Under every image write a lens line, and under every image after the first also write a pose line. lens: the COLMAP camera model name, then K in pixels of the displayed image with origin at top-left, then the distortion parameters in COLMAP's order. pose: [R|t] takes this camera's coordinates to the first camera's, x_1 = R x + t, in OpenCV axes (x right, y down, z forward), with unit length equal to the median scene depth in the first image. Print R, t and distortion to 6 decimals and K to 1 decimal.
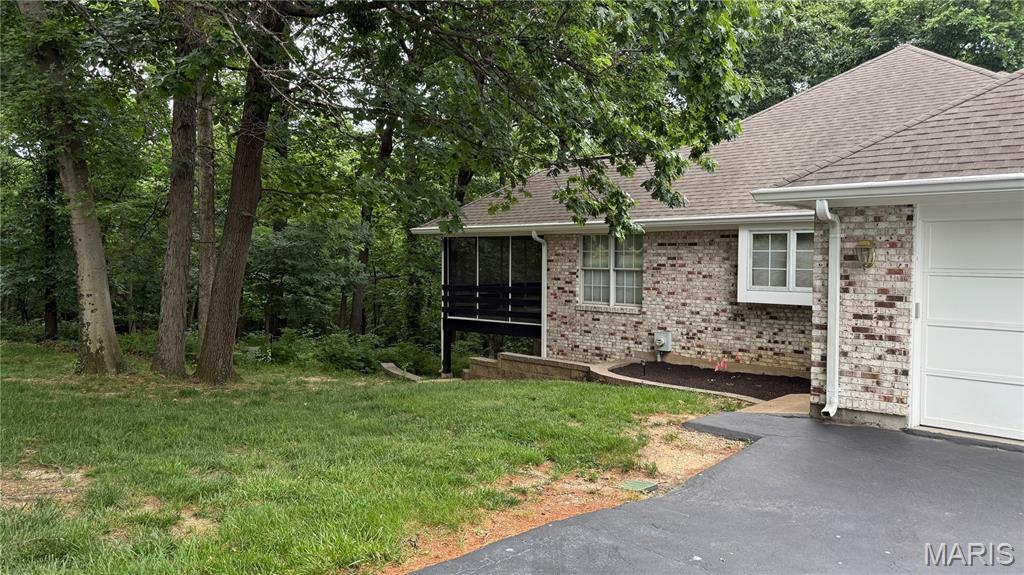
lens RADIAL K [[729.5, 0, 512.0], [0, 729.5, 287.5], [0, 0, 1]] dist [0.168603, -0.280280]
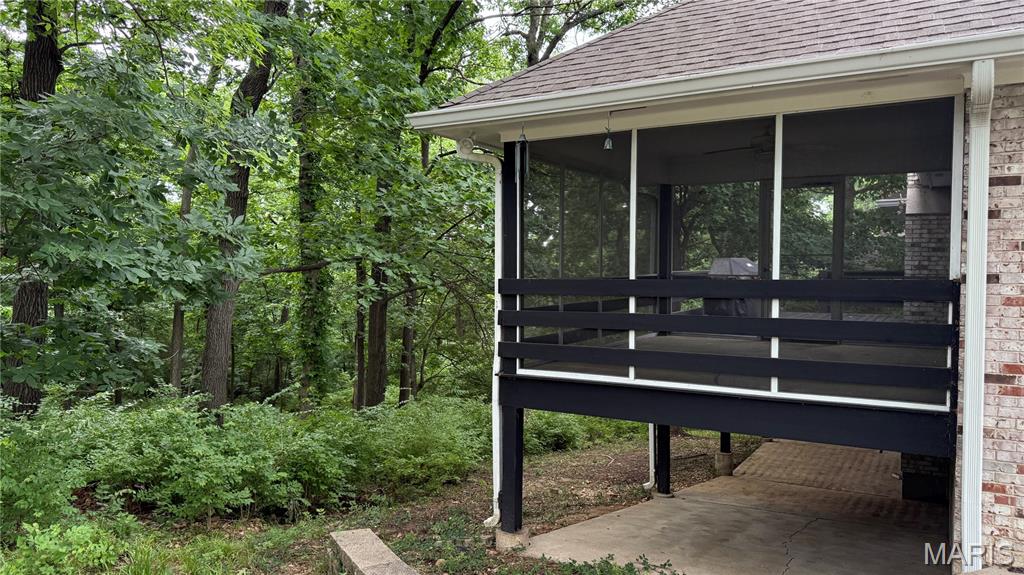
lens RADIAL K [[729.5, 0, 512.0], [0, 729.5, 287.5], [0, 0, 1]] dist [0.168603, -0.280280]
pose [[0.978664, -0.009276, 0.205258, -0.161949], [0.011050, 0.999911, -0.007496, 0.003217], [-0.205170, 0.009605, 0.978679, 0.655407]]
